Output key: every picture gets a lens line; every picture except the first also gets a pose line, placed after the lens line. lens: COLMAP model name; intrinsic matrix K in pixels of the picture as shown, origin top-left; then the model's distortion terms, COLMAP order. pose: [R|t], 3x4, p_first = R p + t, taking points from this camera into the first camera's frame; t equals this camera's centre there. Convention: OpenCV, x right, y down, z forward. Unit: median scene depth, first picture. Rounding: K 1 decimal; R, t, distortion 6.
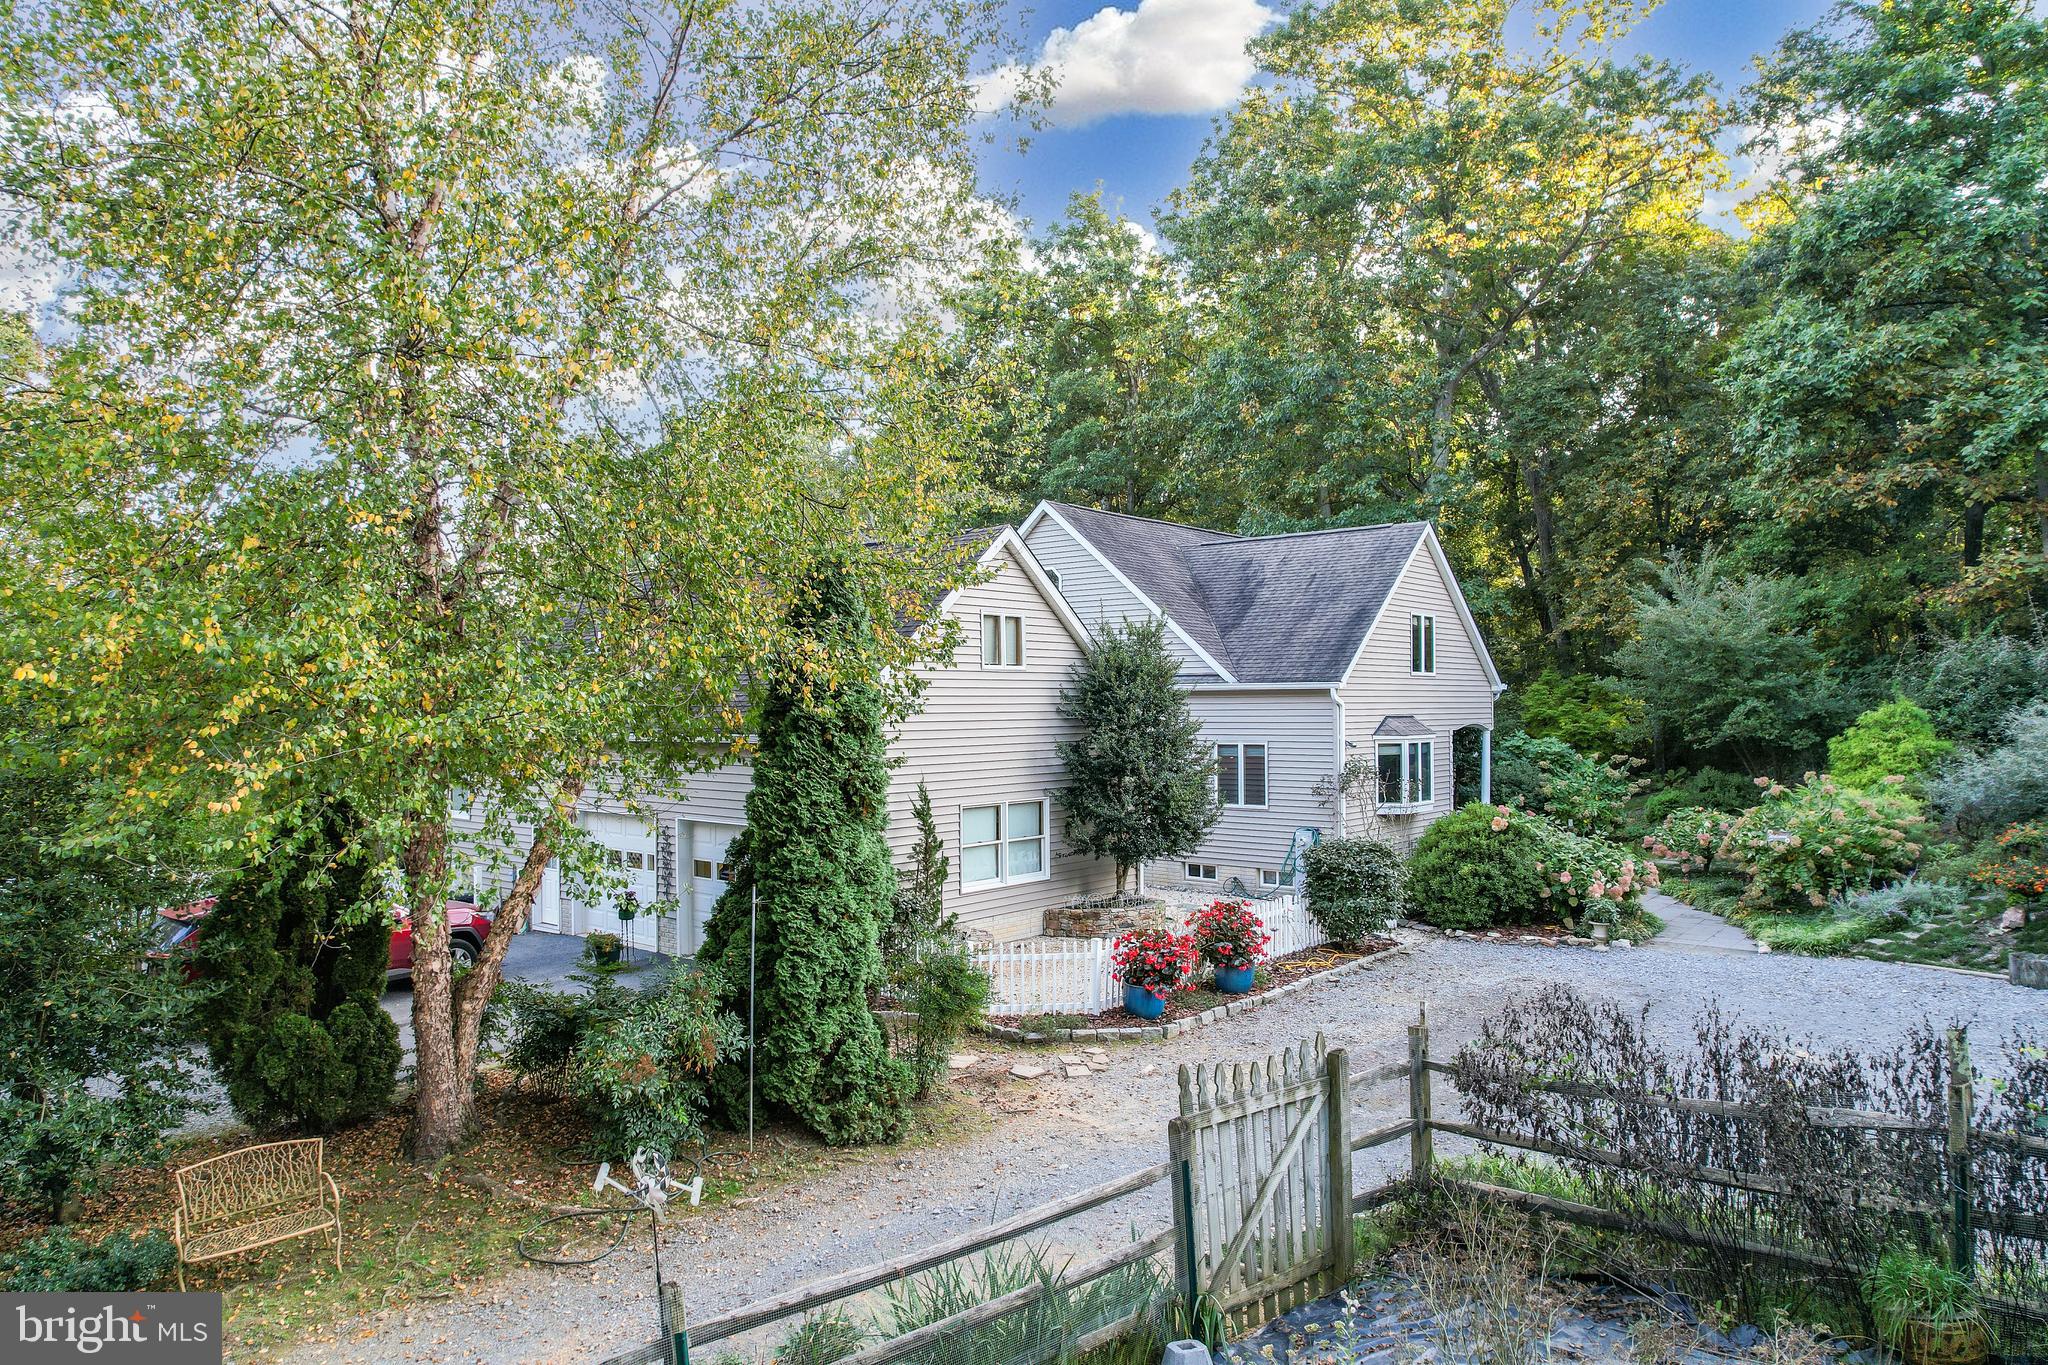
lens RADIAL K [[1327.3, 0, 1024.0], [0, 1327.3, 682.5], [0, 0, 1]] dist [-0.052015, -0.000071]
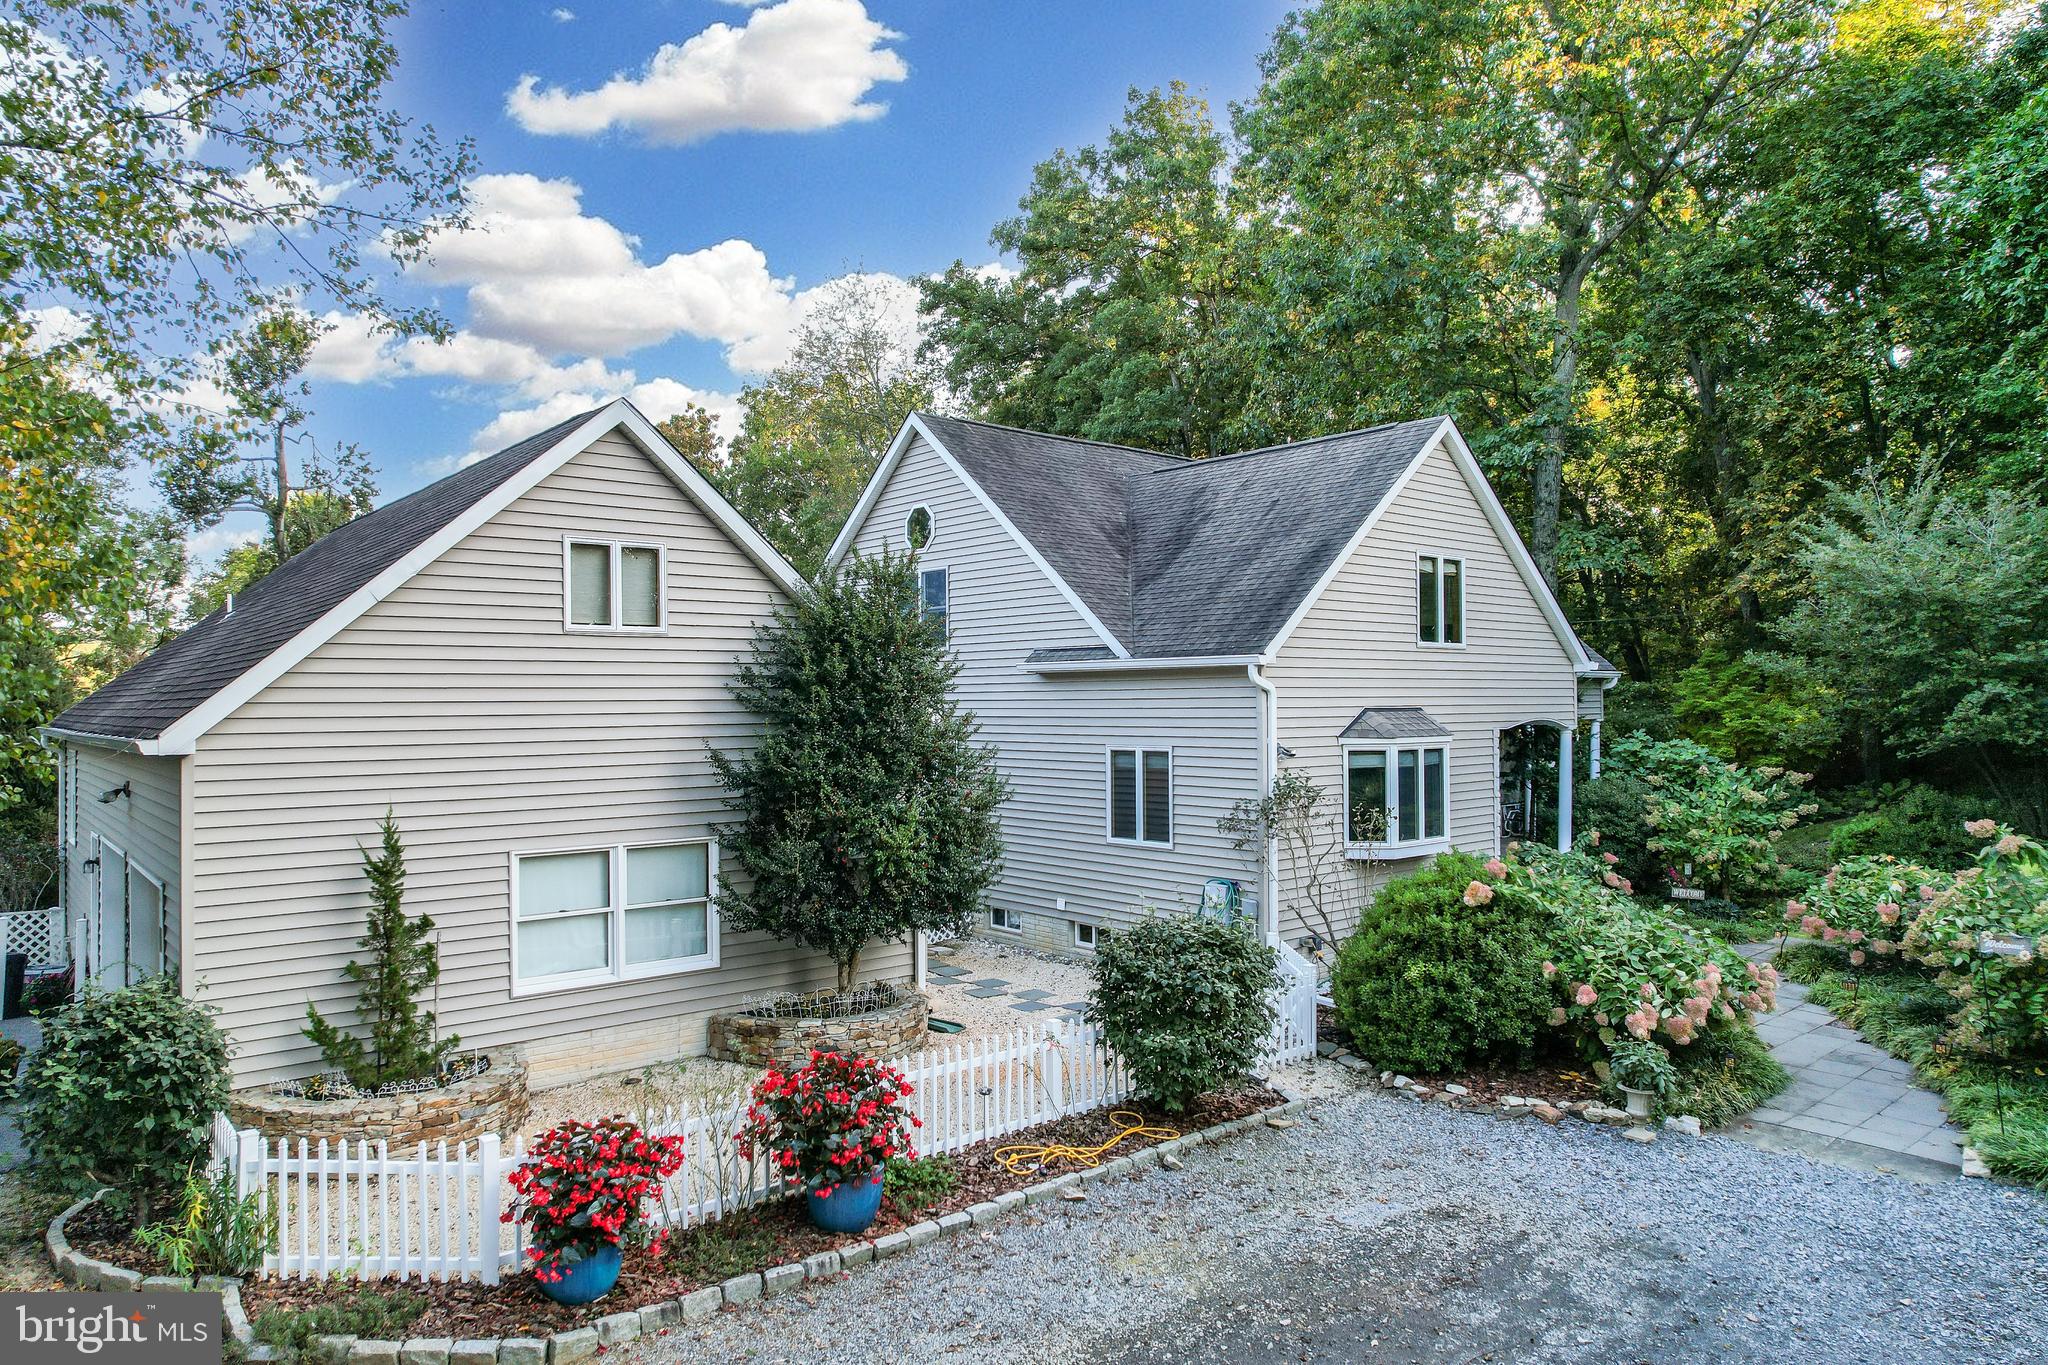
lens RADIAL K [[1324.7, 0, 1024.0], [0, 1324.7, 682.5], [0, 0, 1]] dist [-0.078456, 0.073974]
pose [[0.987216, -0.003668, -0.159345, 0.216415], [0.004259, 0.999985, 0.003369, 0.009893], [0.159330, -0.004004, 0.987217, 0.337609]]
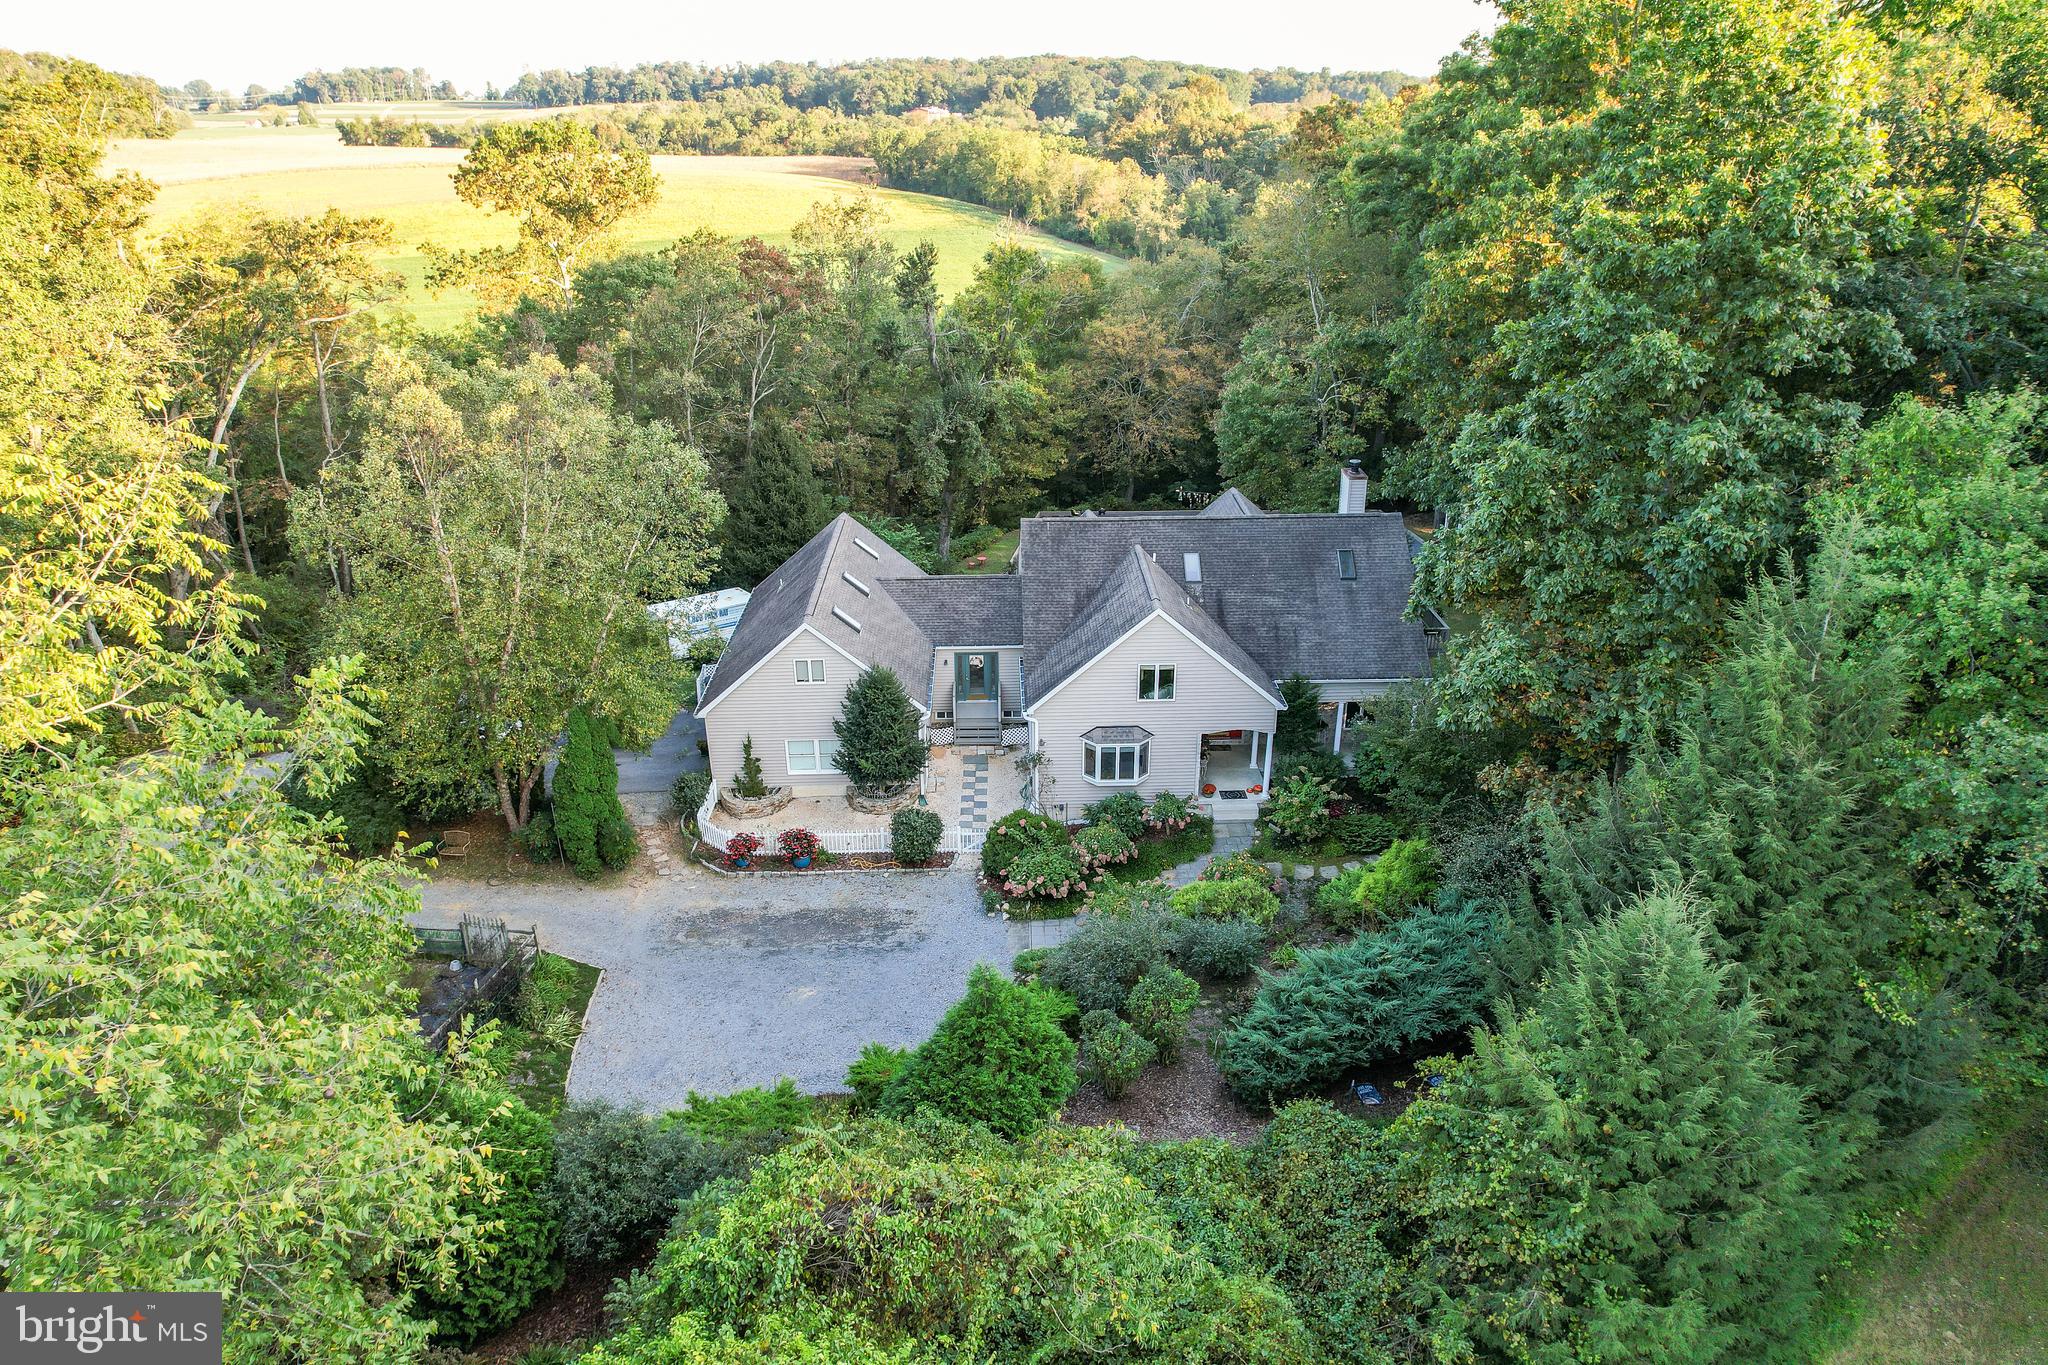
lens RADIAL K [[1324.7, 0, 1024.0], [0, 1324.7, 682.5], [0, 0, 1]] dist [-0.078456, 0.073974]
pose [[0.666690, 0.301605, -0.681586, 1.324912], [0.023344, 0.905571, 0.423553, -0.719929], [0.744970, -0.298289, 0.596694, -0.008360]]
